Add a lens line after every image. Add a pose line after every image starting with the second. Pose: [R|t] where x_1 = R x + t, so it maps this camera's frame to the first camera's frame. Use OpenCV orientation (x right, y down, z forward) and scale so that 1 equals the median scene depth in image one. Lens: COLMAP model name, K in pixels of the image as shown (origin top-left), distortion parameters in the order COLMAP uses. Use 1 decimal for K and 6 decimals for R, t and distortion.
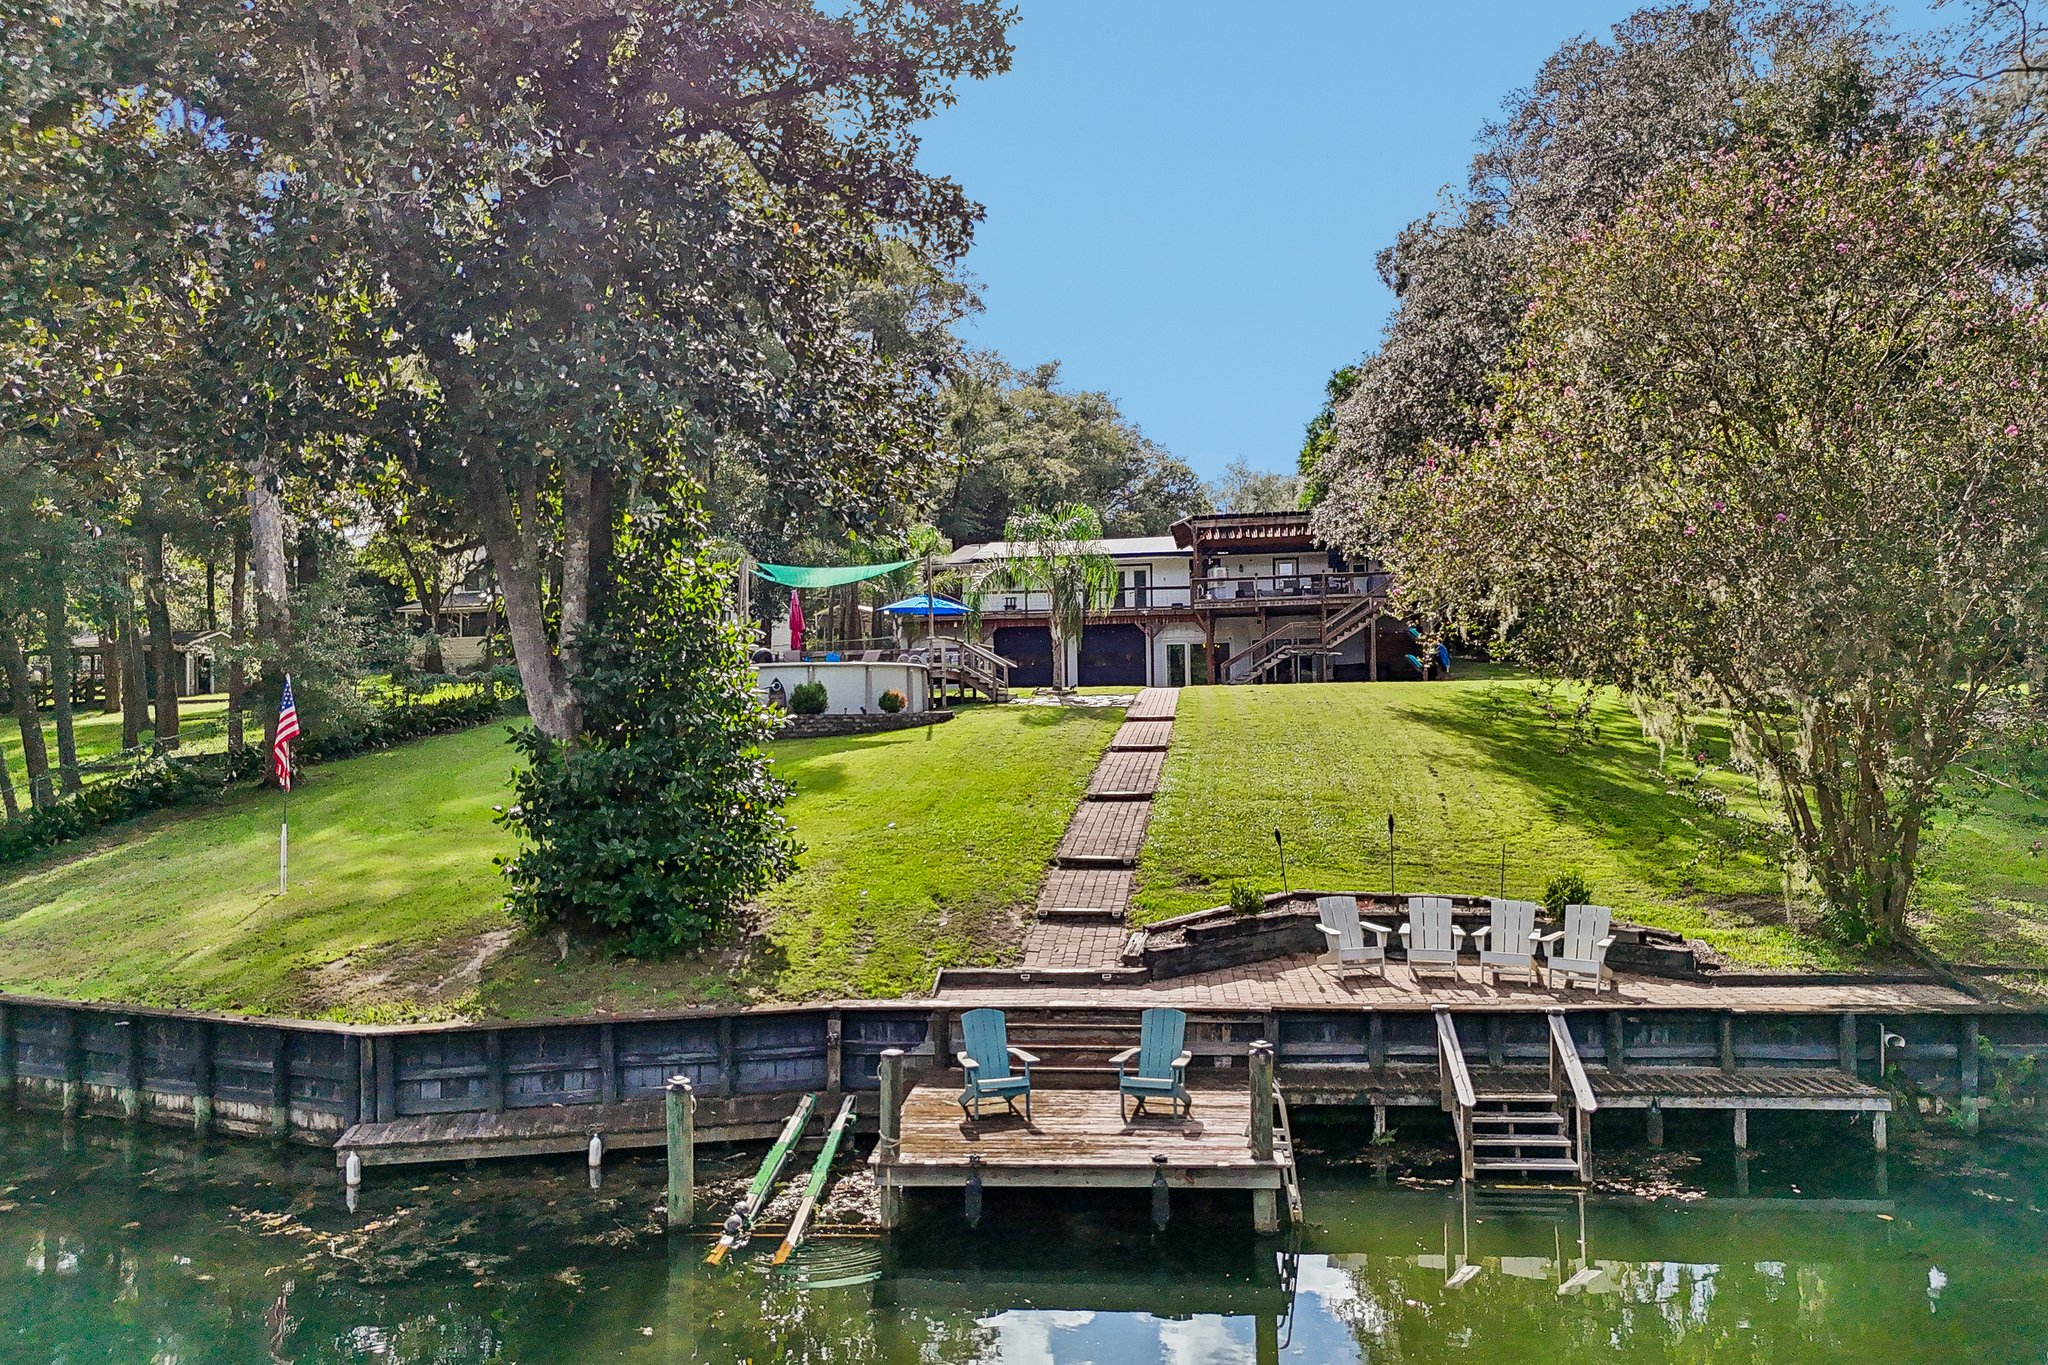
lens RADIAL K [[1495.8, 0, 1027.5], [0, 1495.8, 680.6], [0, 0, 1]] dist [0.175029, -0.429100]
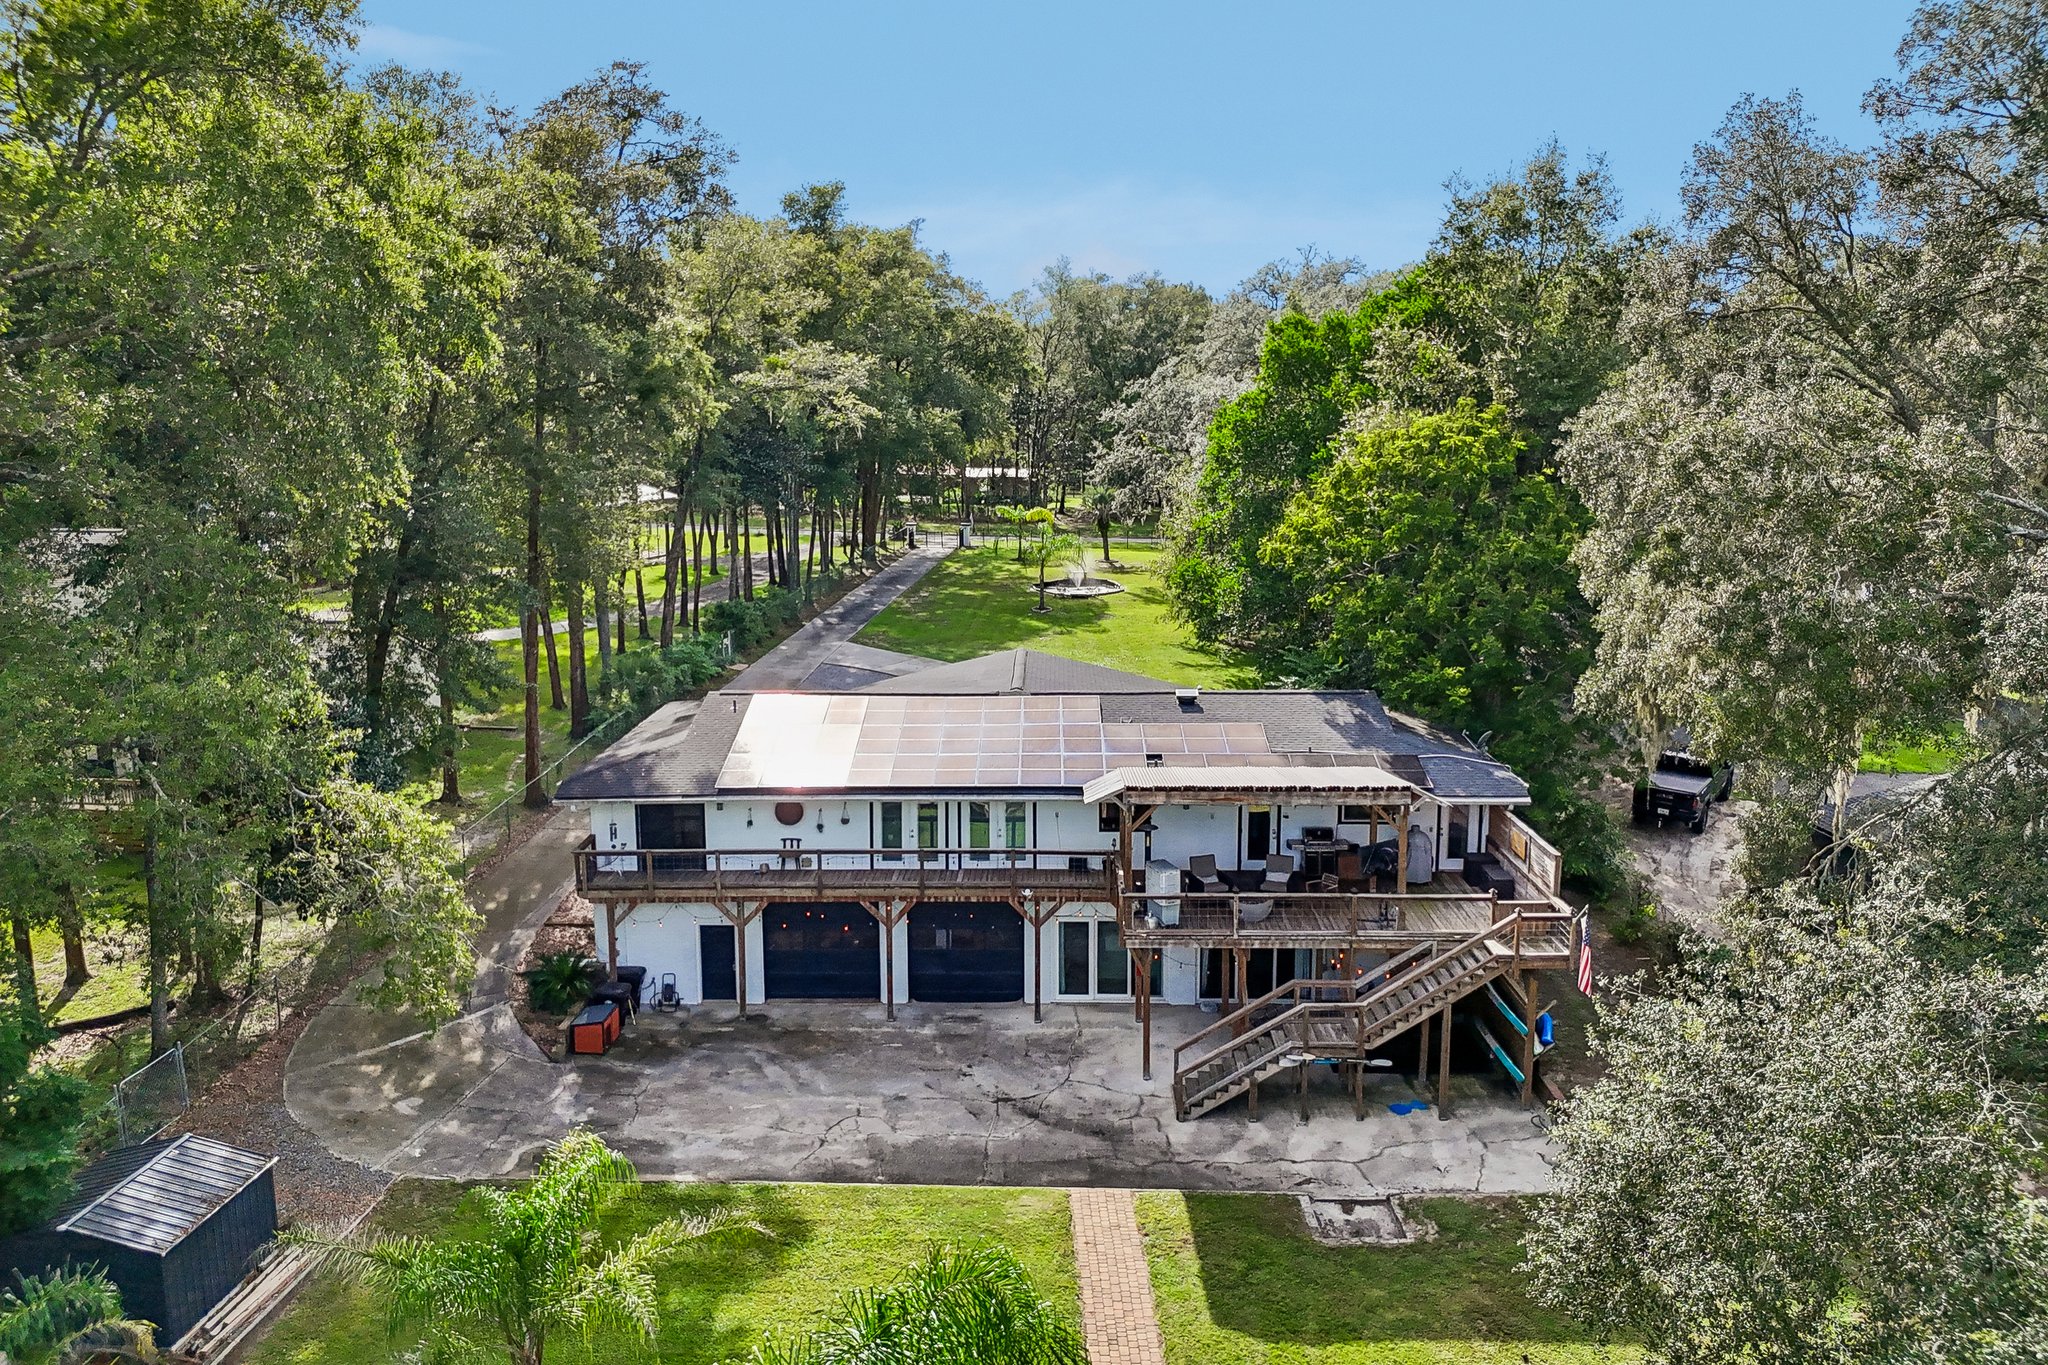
lens RADIAL K [[1495.8, 0, 1027.5], [0, 1495.8, 680.6], [0, 0, 1]] dist [0.175029, -0.429100]
pose [[0.988747, -0.014050, 0.148937, -0.007128], [-0.015658, 0.980392, 0.196435, -0.236294], [-0.148776, -0.196556, 0.969139, 0.442631]]
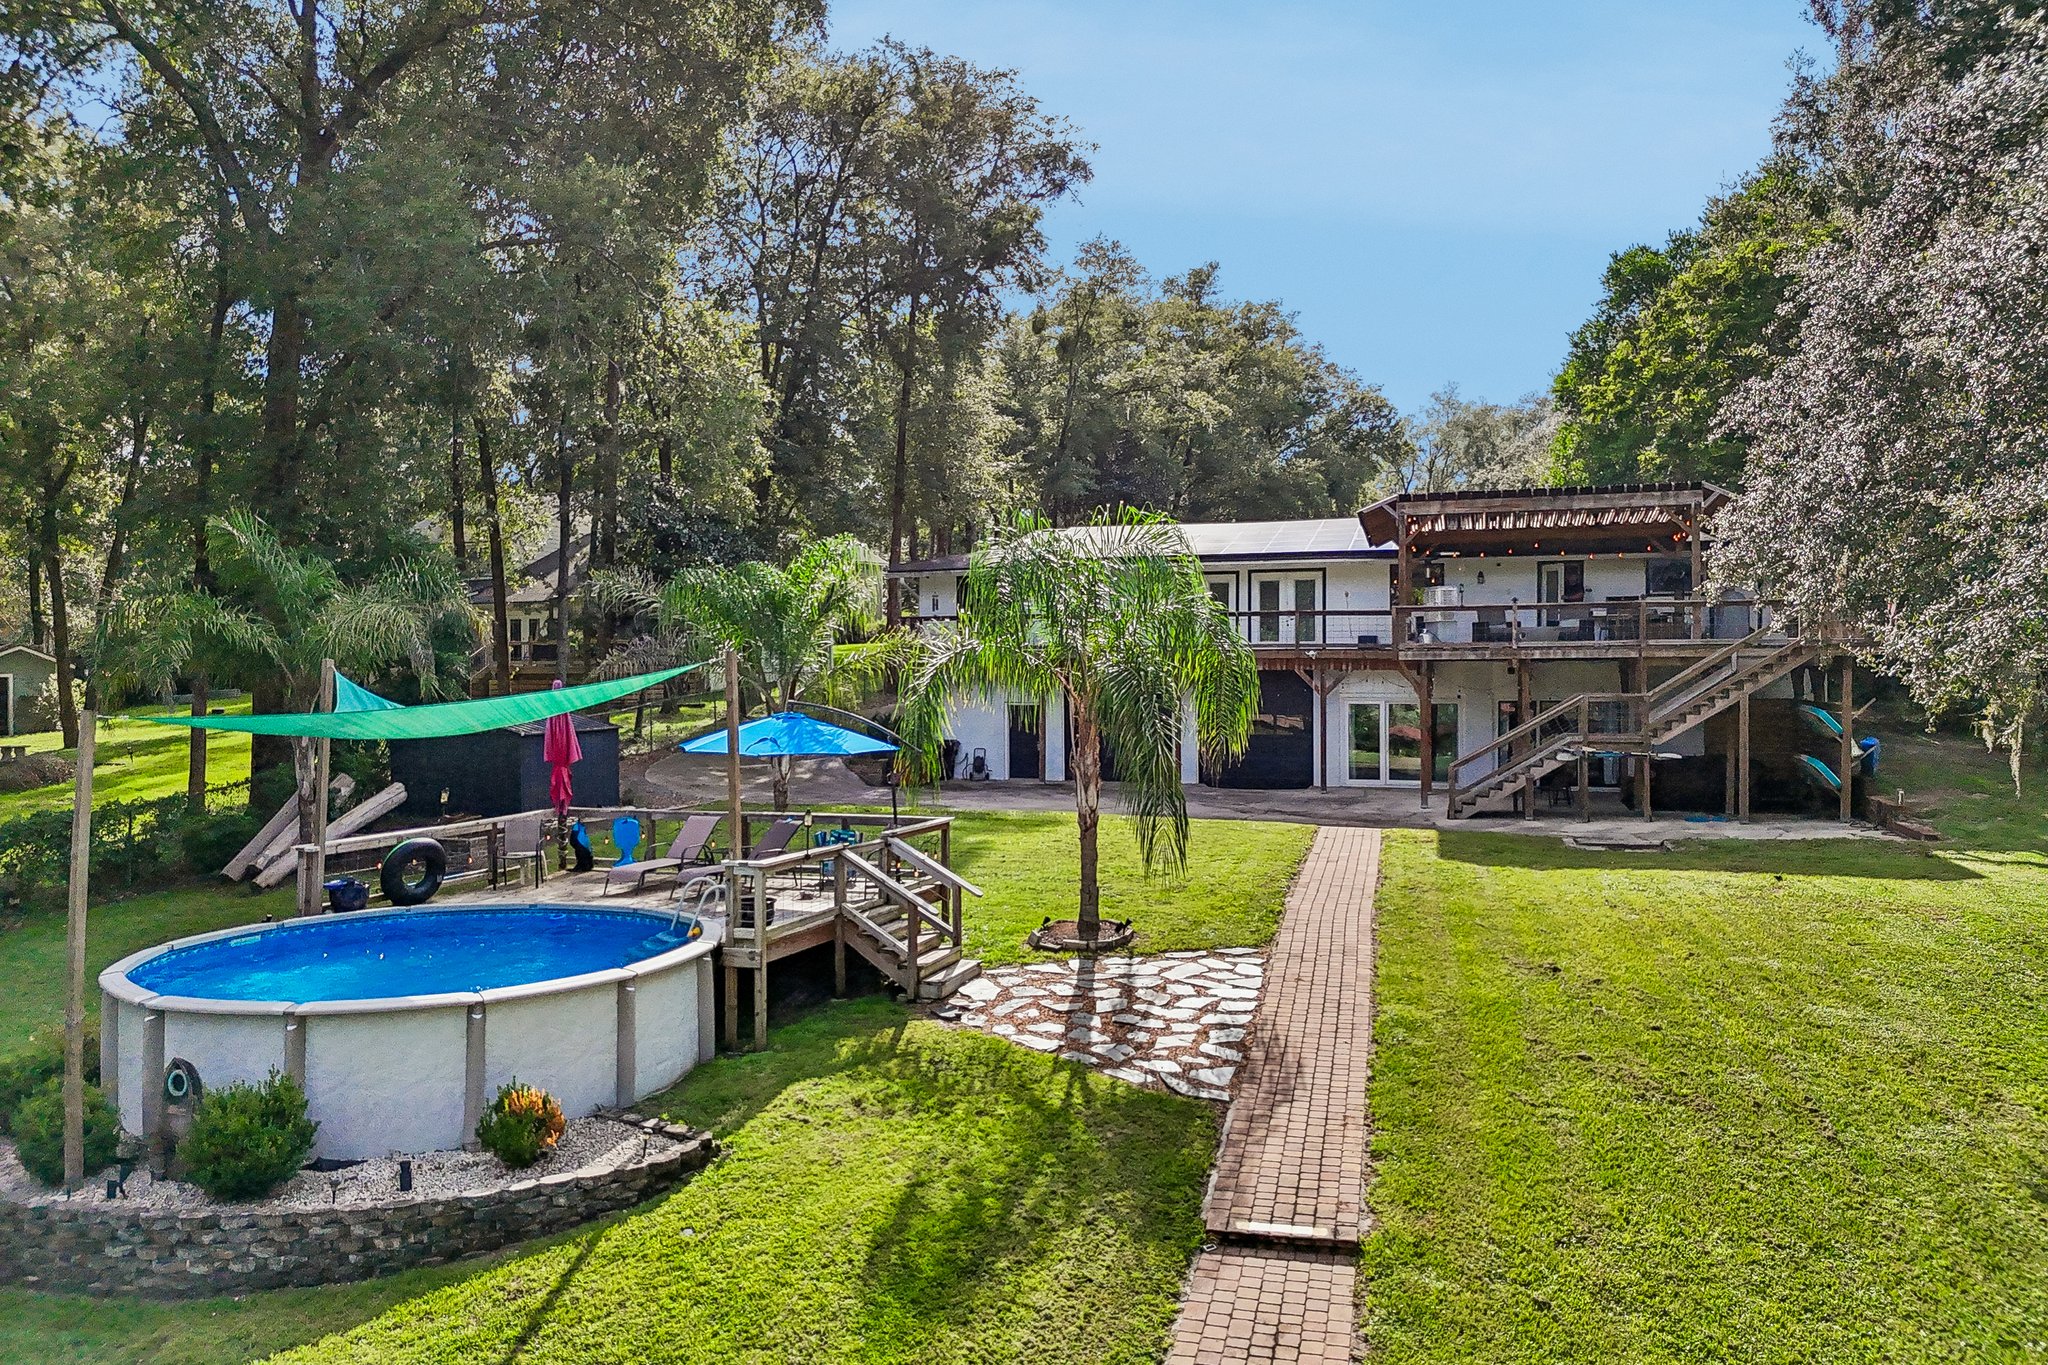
lens RADIAL K [[1499.7, 0, 1028.2], [0, 1499.7, 685.0], [0, 0, 1]] dist [0.095839, -0.115736]
pose [[0.992793, 0.011964, -0.119243, 0.037337], [-0.006296, 0.998837, 0.047793, -0.059857], [0.119676, -0.046698, 0.991714, 0.387265]]
